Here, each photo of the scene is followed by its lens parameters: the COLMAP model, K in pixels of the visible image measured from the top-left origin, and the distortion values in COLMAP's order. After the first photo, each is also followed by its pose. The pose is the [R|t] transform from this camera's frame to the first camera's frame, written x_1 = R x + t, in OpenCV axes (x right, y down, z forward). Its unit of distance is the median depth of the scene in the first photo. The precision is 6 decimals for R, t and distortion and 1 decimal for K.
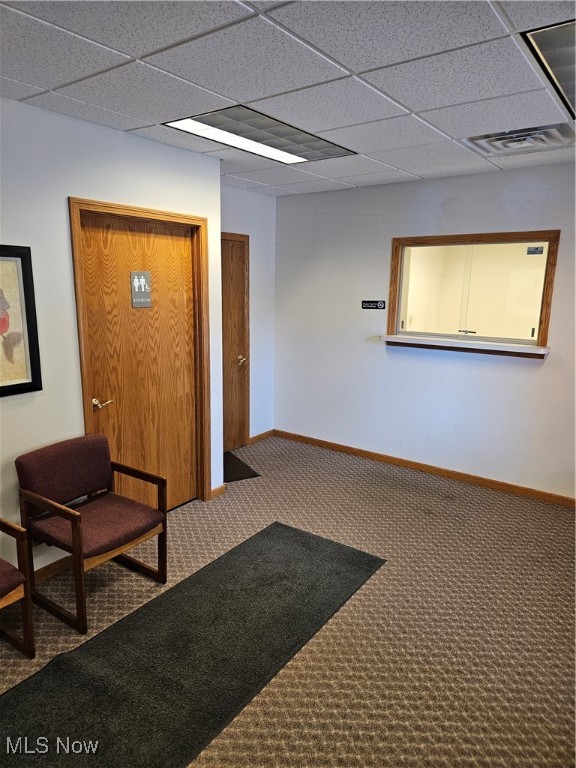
lens RADIAL K [[510.0, 0, 285.9], [0, 510.0, 379.1], [0, 0, 1]] dist [0.091012, -0.071227]
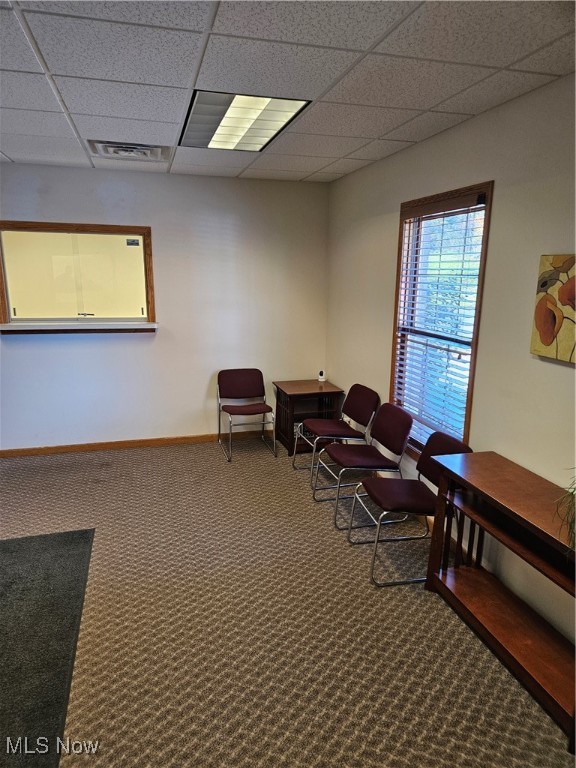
lens RADIAL K [[510.0, 0, 285.9], [0, 510.0, 379.1], [0, 0, 1]] dist [0.091012, -0.071227]
pose [[0.622565, -0.170593, 0.763748, -0.368157], [0.148550, 0.983968, 0.098693, -0.003989], [-0.768339, 0.052012, 0.637926, -0.016008]]
